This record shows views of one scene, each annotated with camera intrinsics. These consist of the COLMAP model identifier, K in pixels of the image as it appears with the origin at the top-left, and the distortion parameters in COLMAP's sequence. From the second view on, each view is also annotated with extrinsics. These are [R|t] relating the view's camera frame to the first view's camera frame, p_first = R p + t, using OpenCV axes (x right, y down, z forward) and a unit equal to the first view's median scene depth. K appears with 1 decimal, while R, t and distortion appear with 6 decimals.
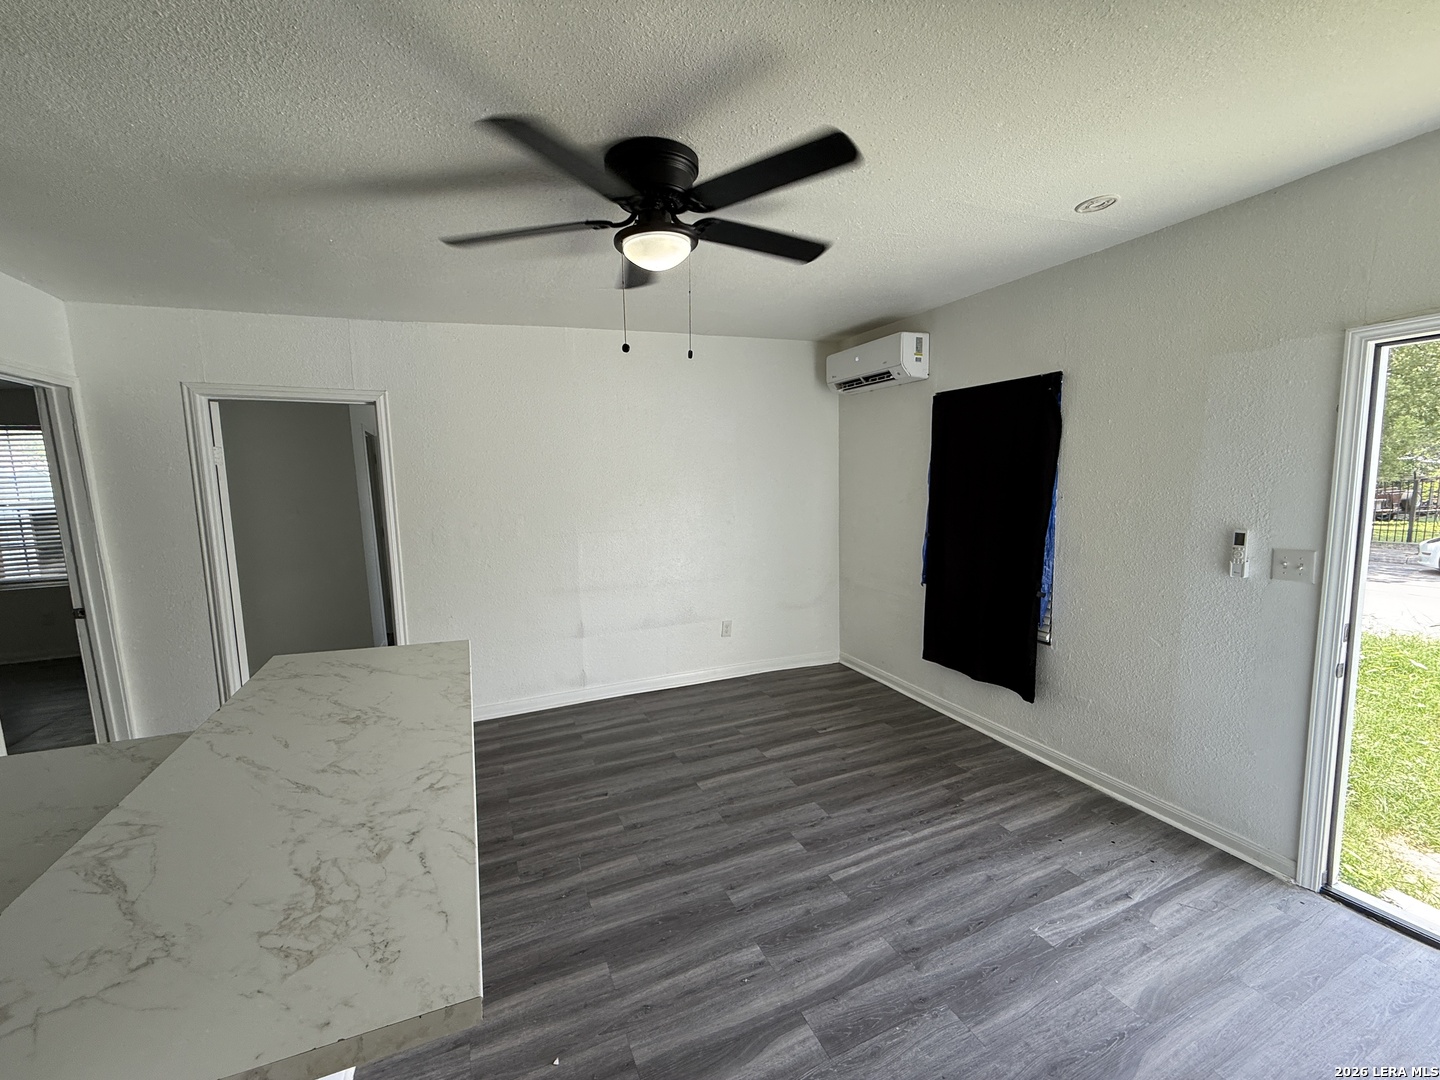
lens RADIAL K [[574.3, 0, 720.0], [0, 574.3, 540.0], [0, 0, 1]] dist [0.000241, 0.000066]
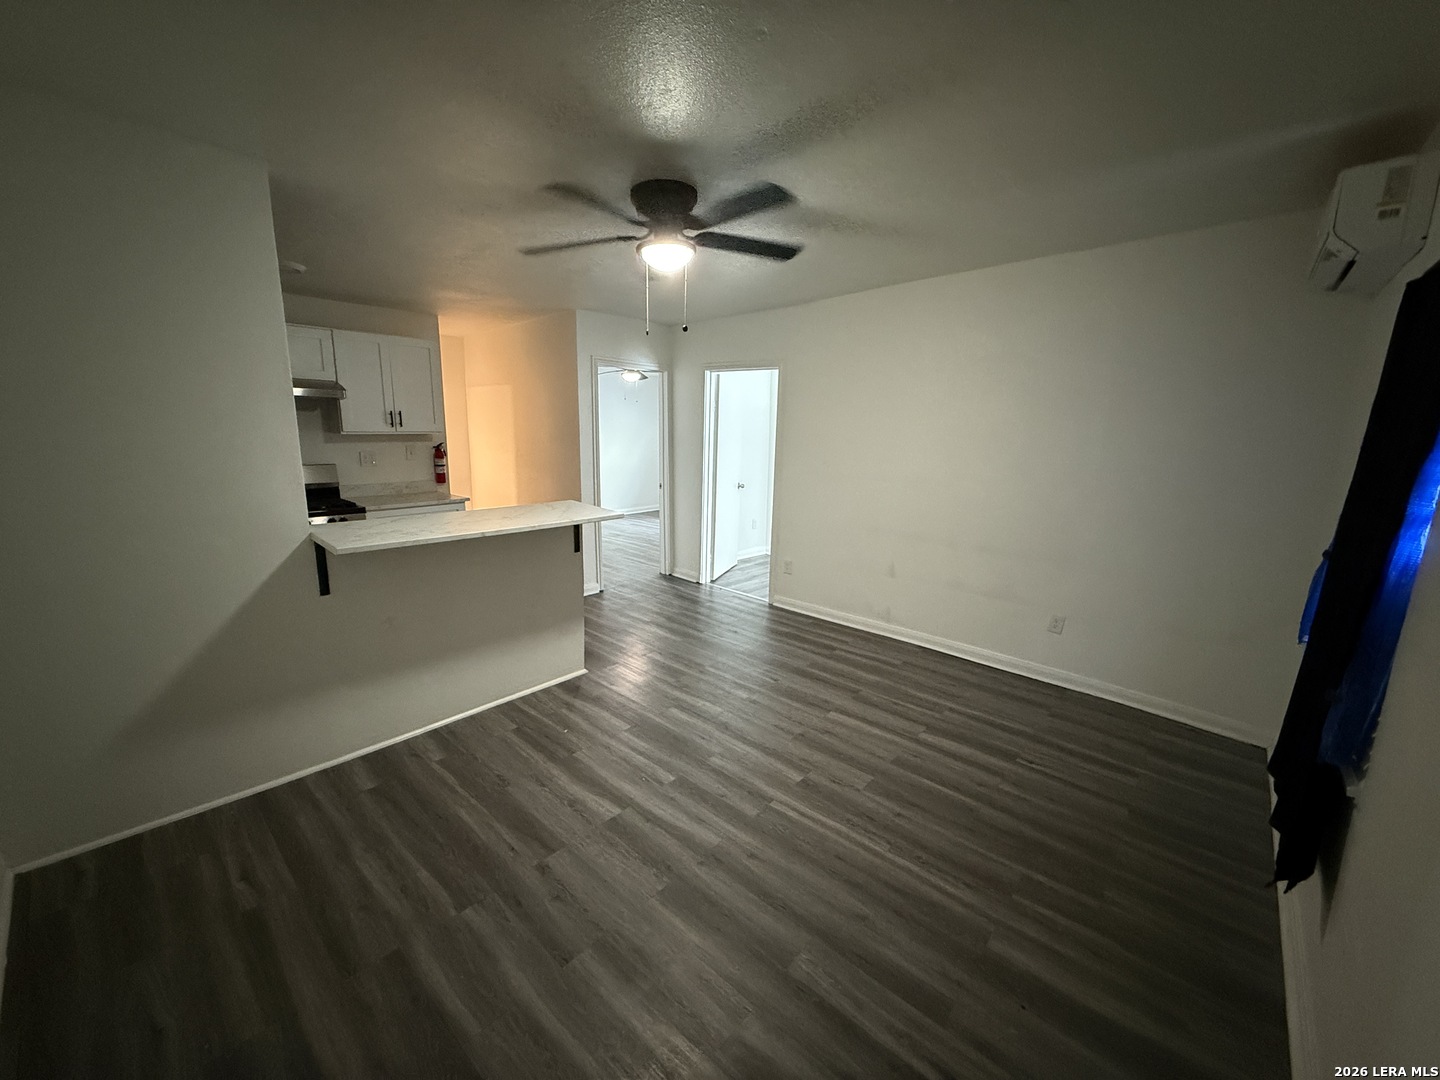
lens RADIAL K [[577.9, 0, 715.0], [0, 577.9, 540.3], [0, 0, 1]] dist [-0.000721, 0.000242]
pose [[0.399562, 0.206088, -0.893240, 0.740358], [-0.132827, 0.977134, 0.166028, -0.043564], [0.907032, 0.052308, 0.417800, 0.306949]]
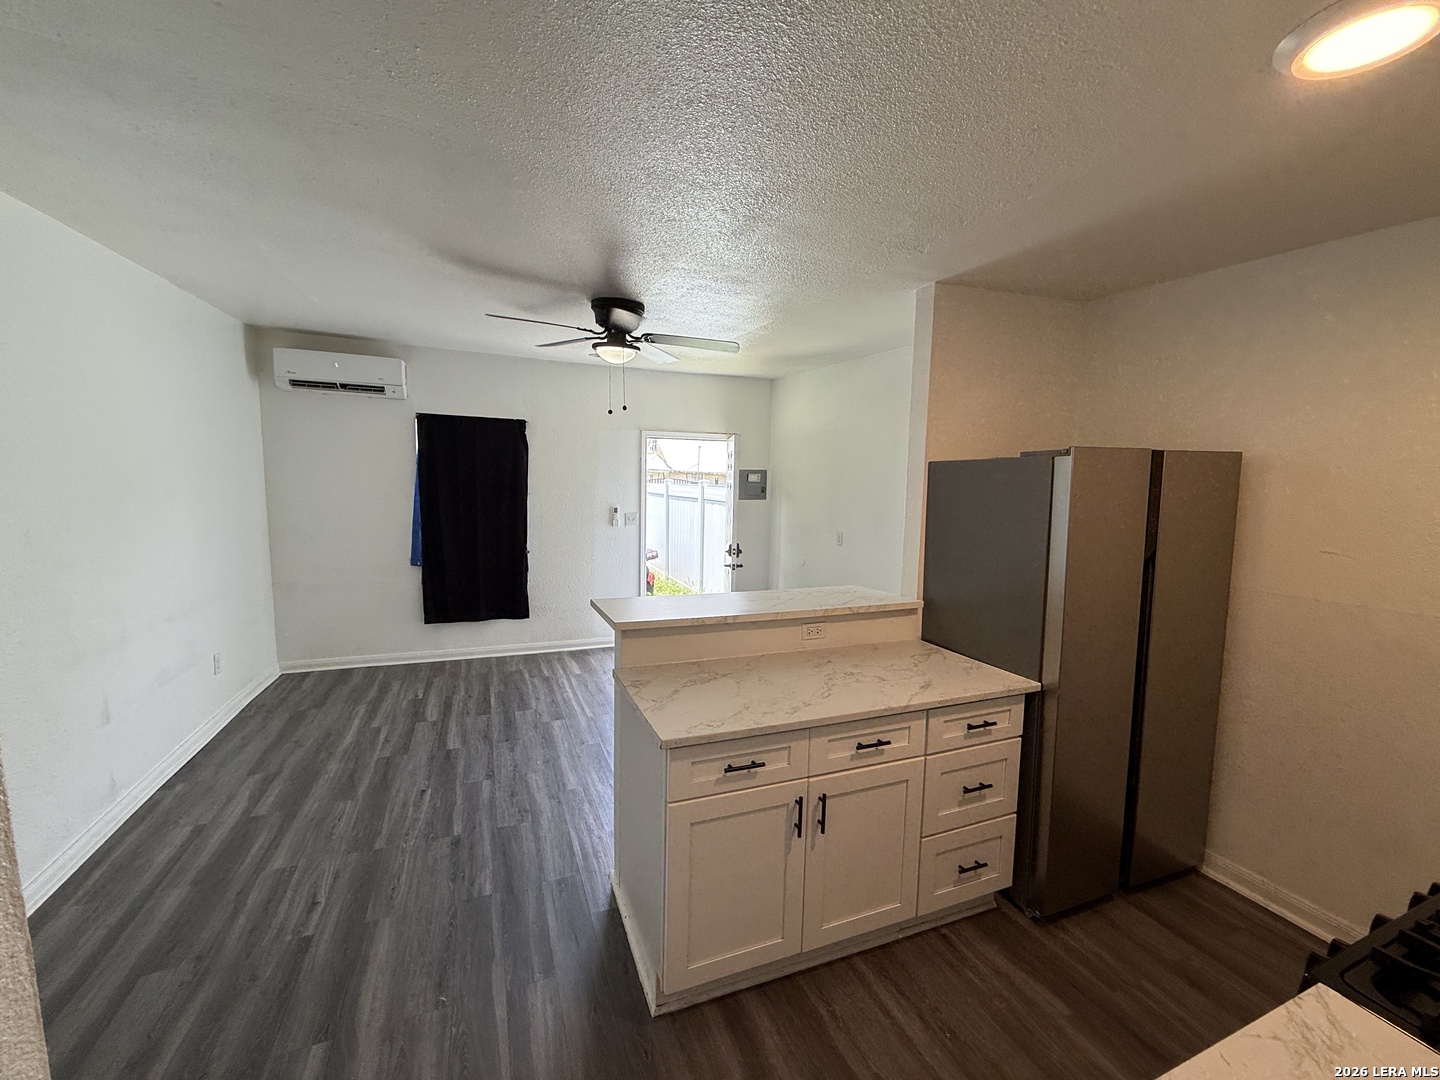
lens RADIAL K [[577.9, 0, 715.0], [0, 577.9, 540.3], [0, 0, 1]] dist [-0.000721, 0.000242]
pose [[0.031563, -0.088357, 0.995589, -1.056600], [0.086929, 0.992553, 0.085332, -0.033074], [-0.995714, 0.083852, 0.039009, 0.377477]]
